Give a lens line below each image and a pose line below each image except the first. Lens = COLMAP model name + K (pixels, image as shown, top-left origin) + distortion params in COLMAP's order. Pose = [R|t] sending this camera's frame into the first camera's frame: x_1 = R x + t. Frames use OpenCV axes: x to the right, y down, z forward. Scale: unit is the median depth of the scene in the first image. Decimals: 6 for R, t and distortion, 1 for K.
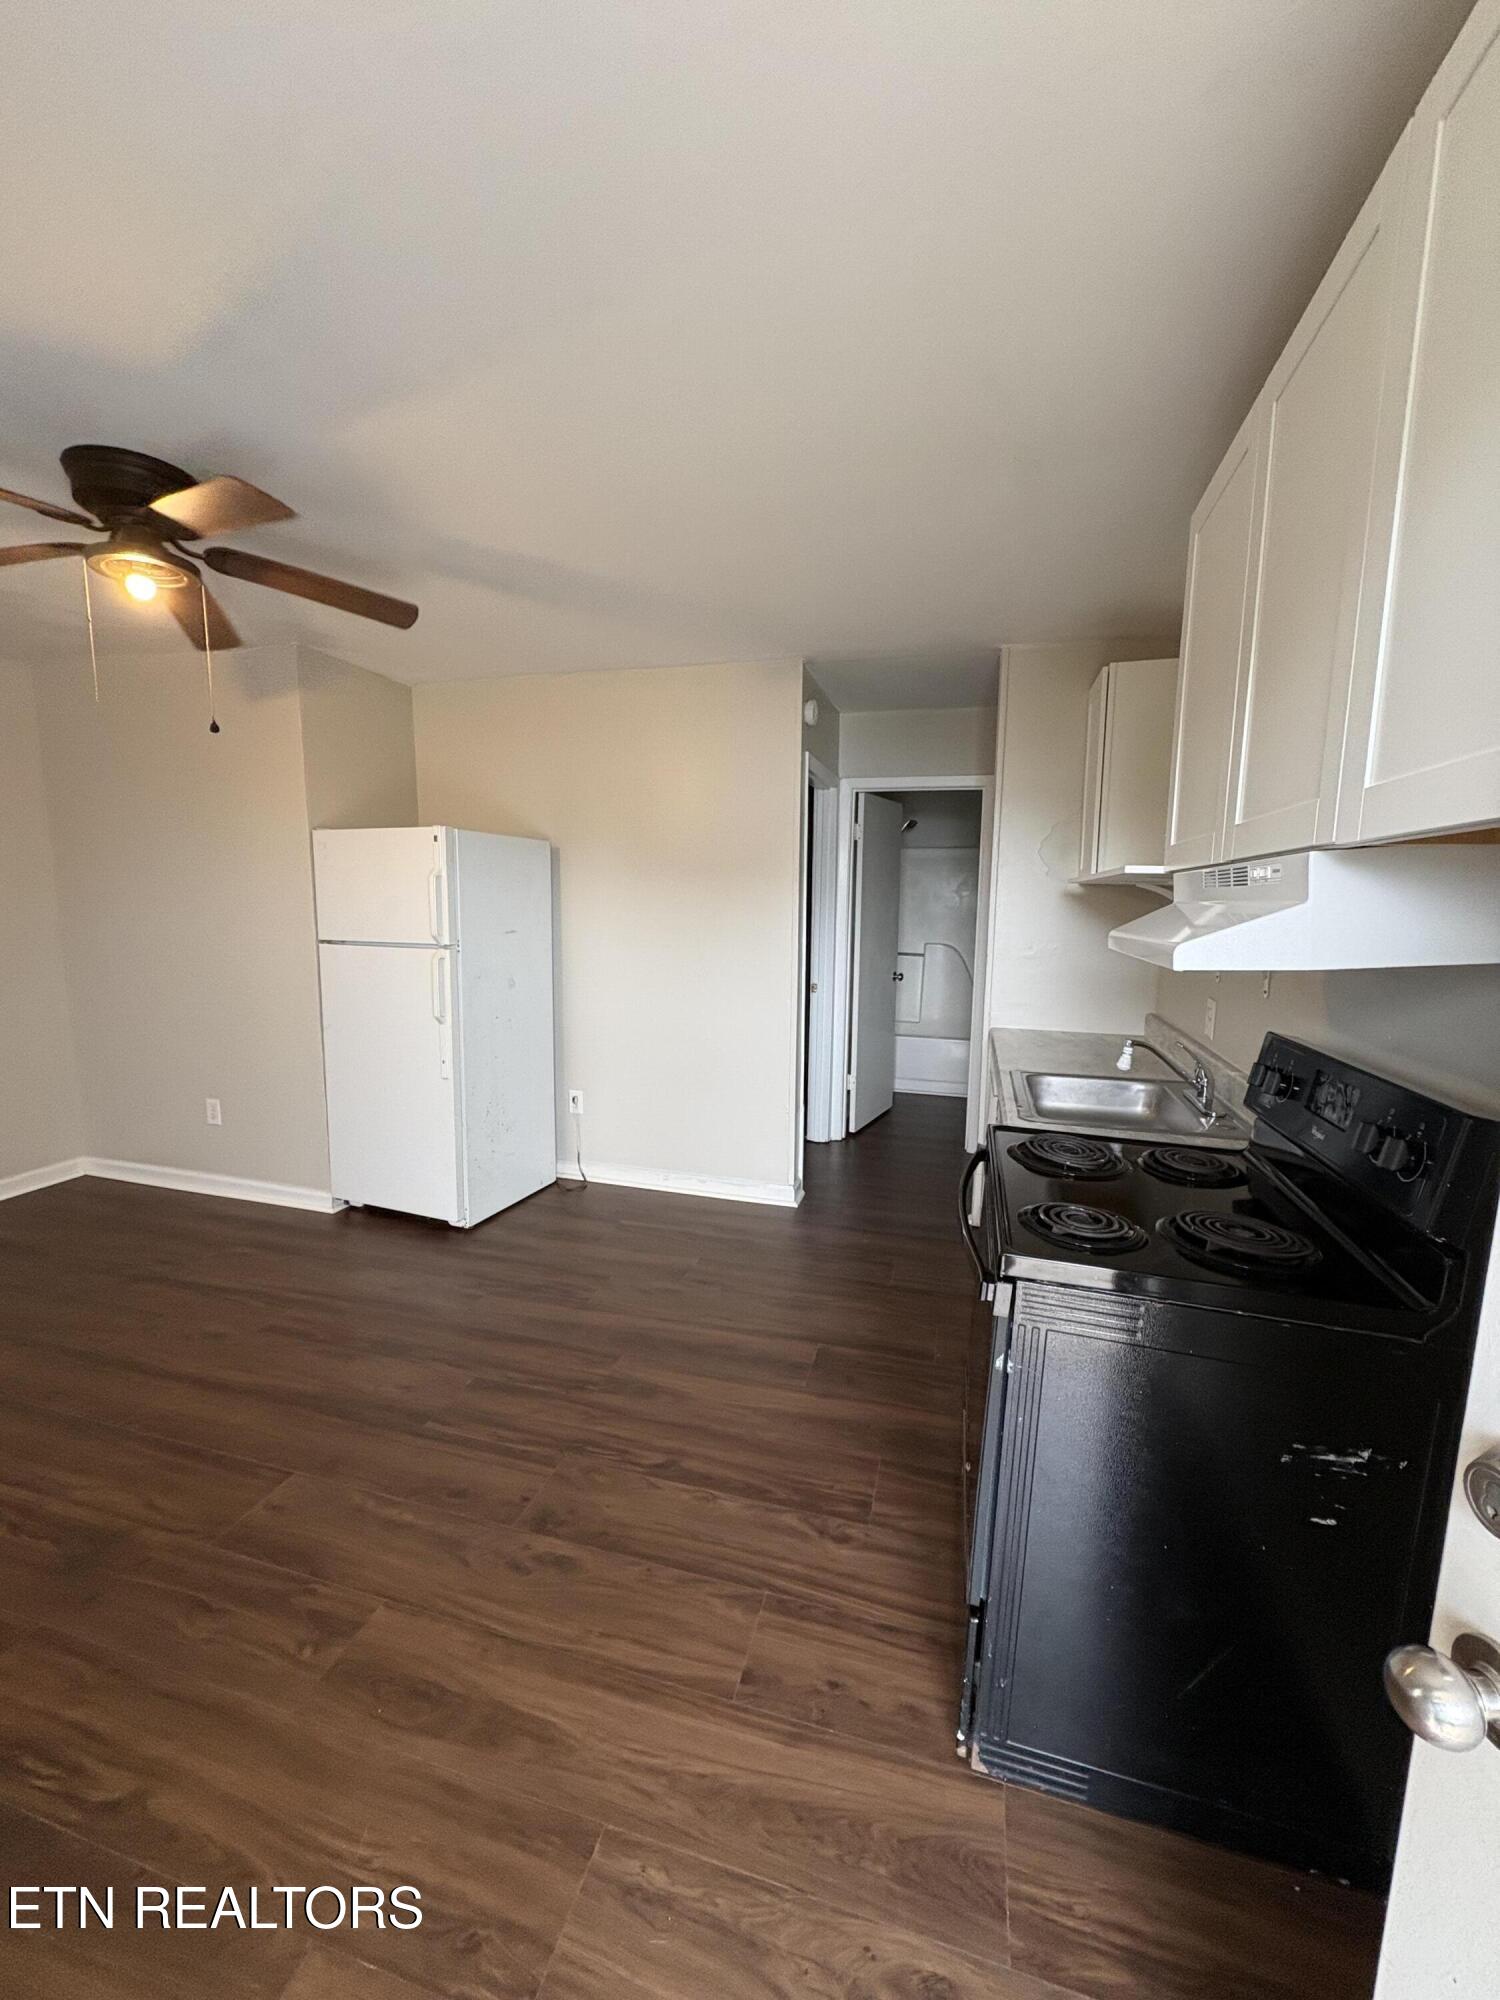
lens RADIAL K [[799.8, 0, 760.8], [0, 799.8, 989.7], [0, 0, 1]] dist [-0.003866, 0.000326]
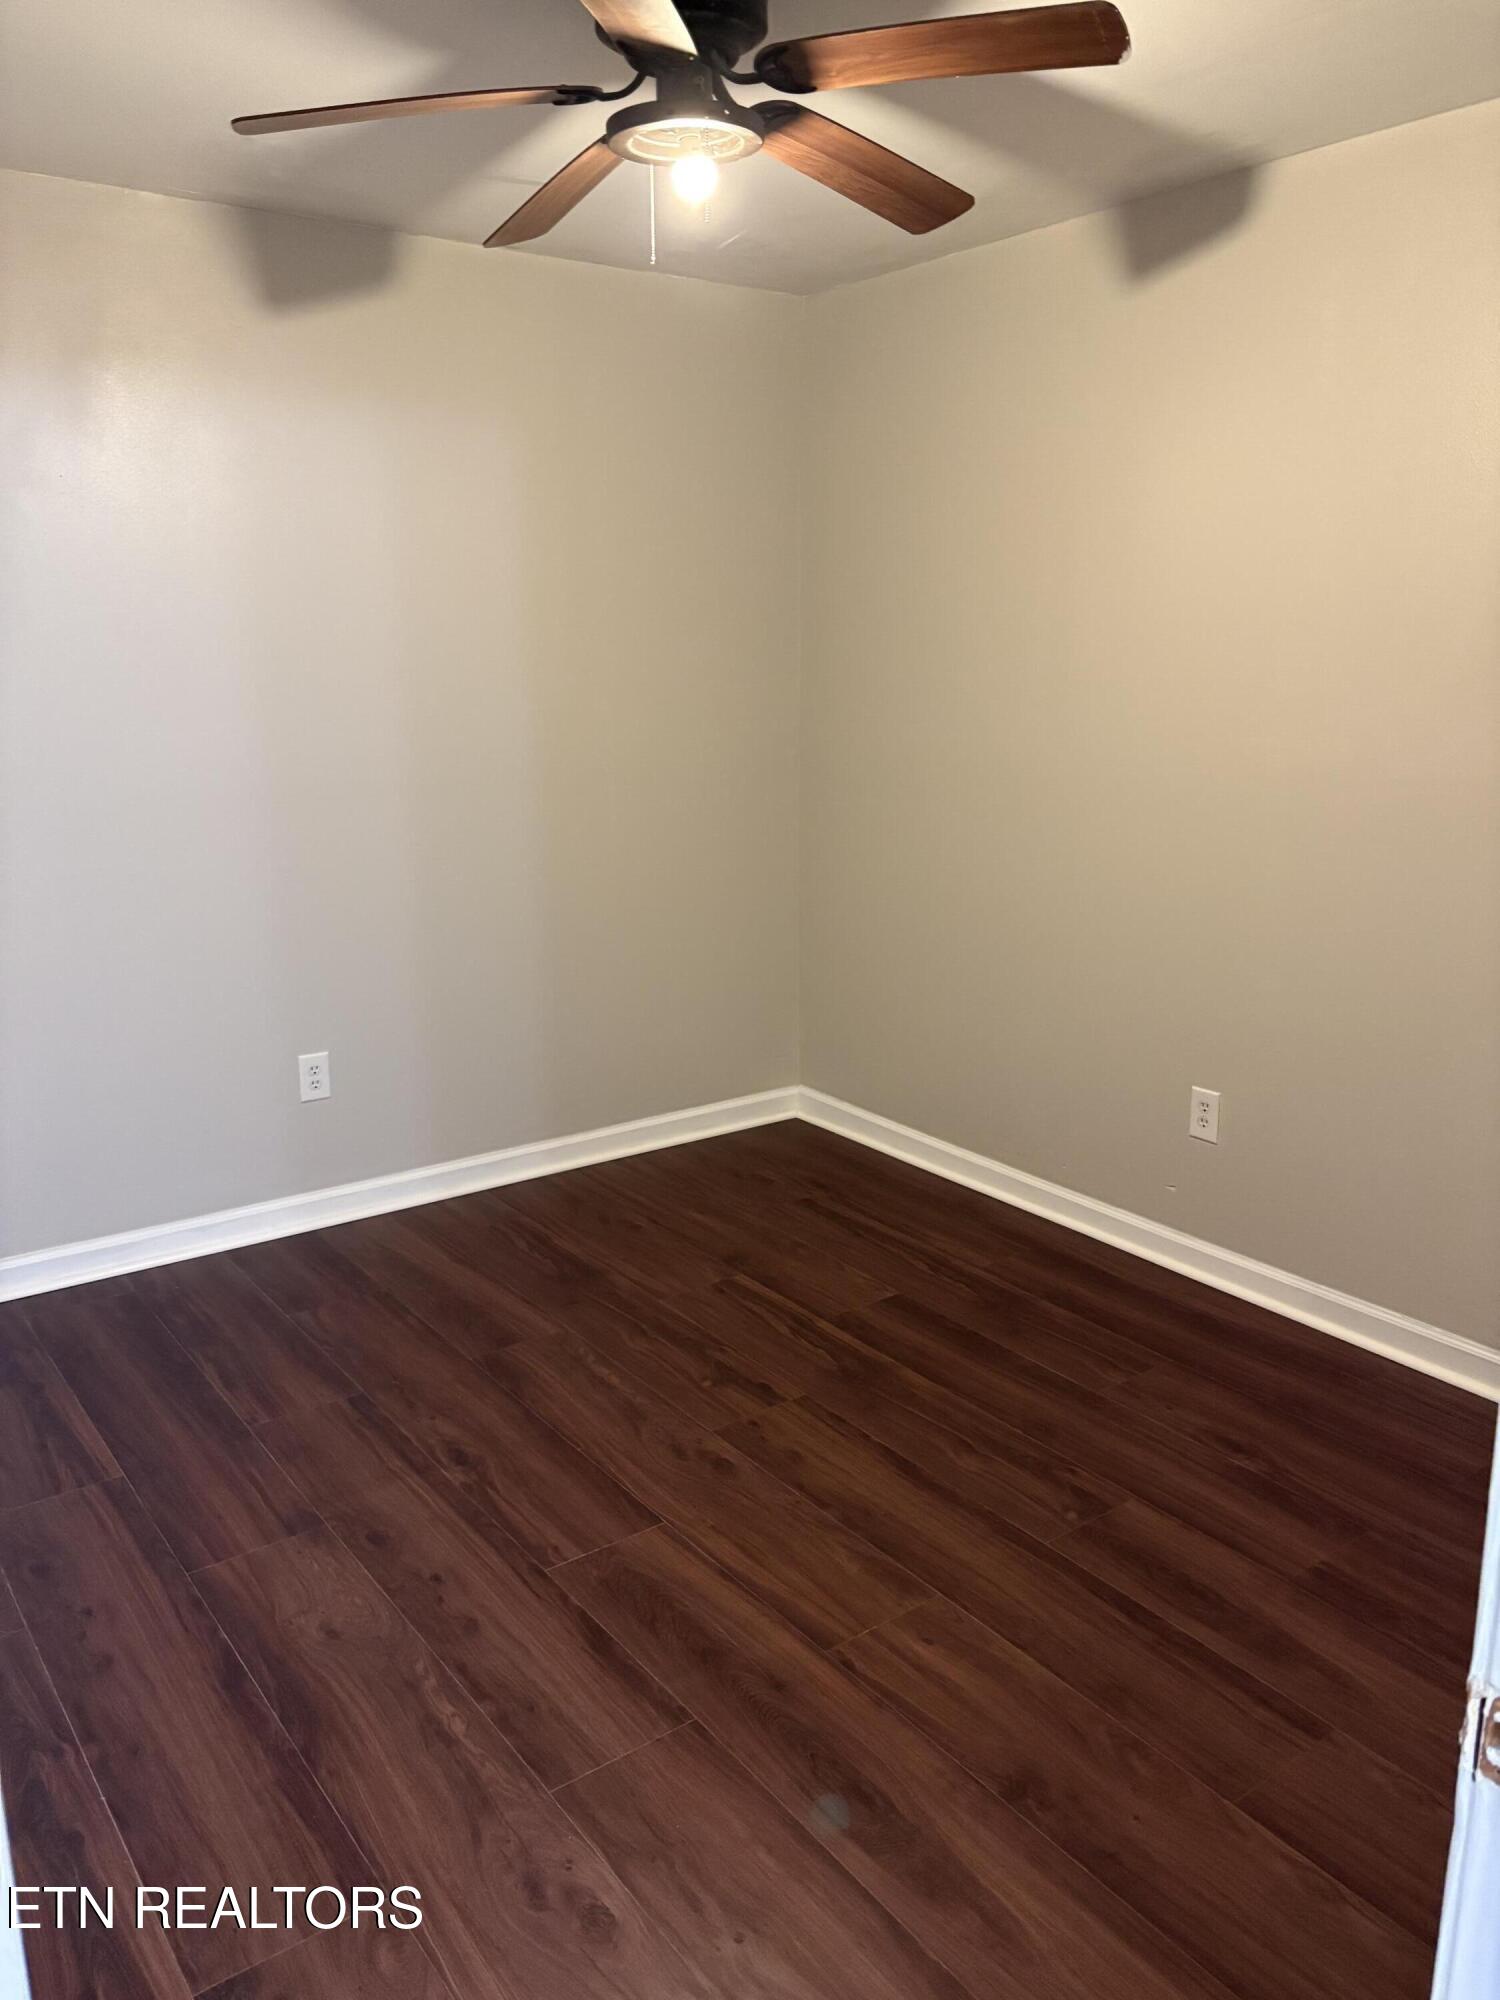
lens RADIAL K [[1506.4, 0, 761.6], [0, 1506.4, 1002.5], [0, 0, 1]] dist [0.008372, 0.002149]
pose [[0.783426, 0.116867, -0.610399, 0.701144], [-0.050507, 0.990884, 0.124890, 0.022985], [0.619430, -0.067012, 0.782187, -0.200785]]
